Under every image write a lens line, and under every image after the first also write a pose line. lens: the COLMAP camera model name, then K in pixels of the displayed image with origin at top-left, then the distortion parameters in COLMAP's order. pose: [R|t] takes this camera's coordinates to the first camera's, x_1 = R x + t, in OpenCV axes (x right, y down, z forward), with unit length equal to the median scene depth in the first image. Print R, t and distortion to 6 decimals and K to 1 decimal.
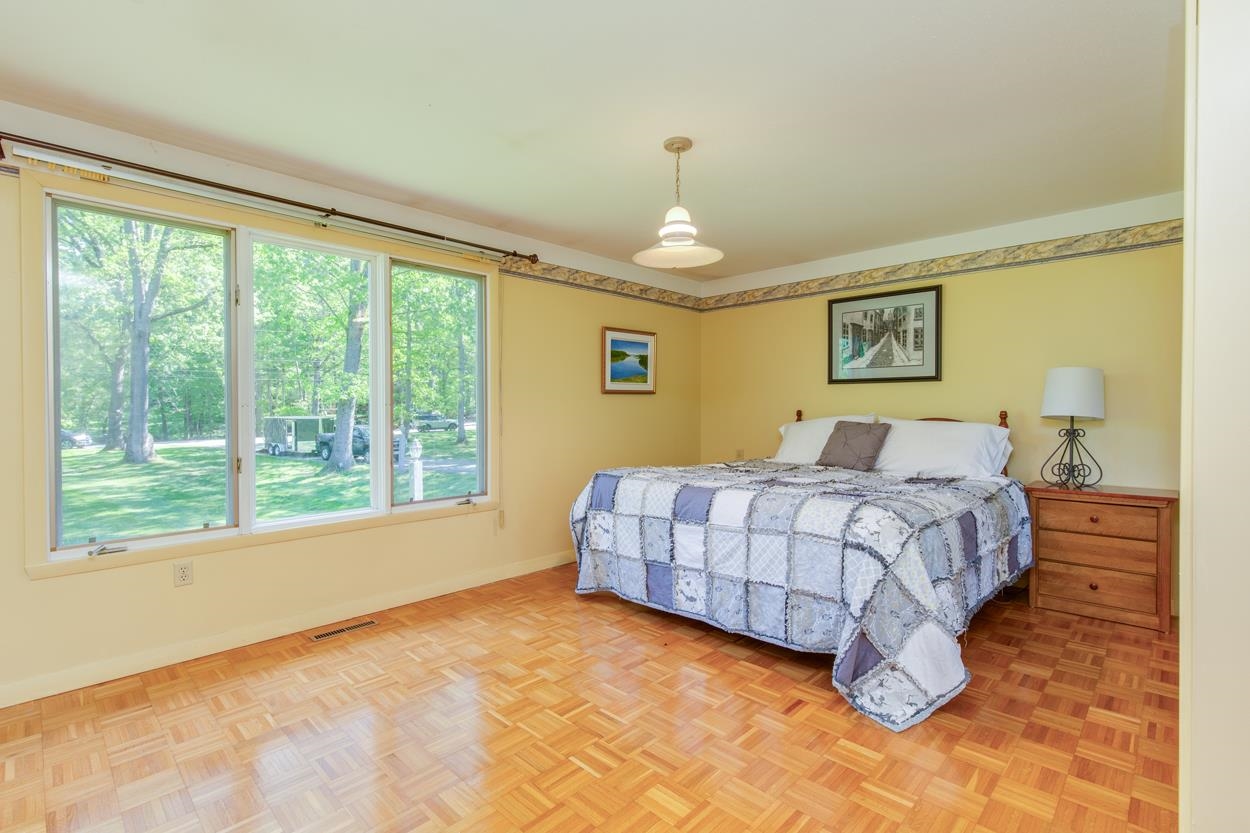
lens RADIAL K [[574.4, 0, 628.4], [0, 574.4, 416.4], [0, 0, 1]] dist [0.001904, 0.000508]
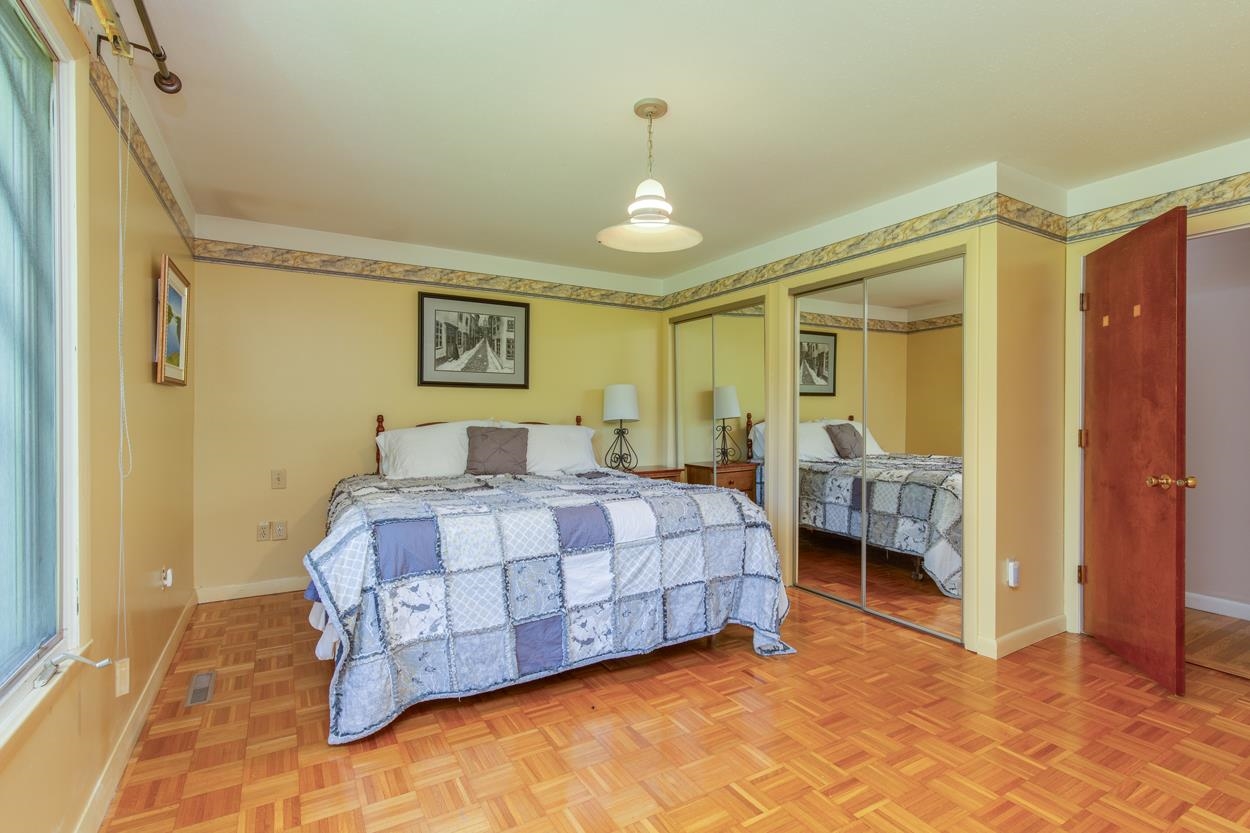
lens RADIAL K [[574.4, 0, 624.2], [0, 574.4, 416.0], [0, 0, 1]] dist [0.001904, 0.000508]
pose [[0.277719, -0.000777, 0.960662, -0.571580], [0.008370, 0.999964, -0.001611, -0.006701], [-0.960626, 0.008488, 0.277716, 0.603363]]
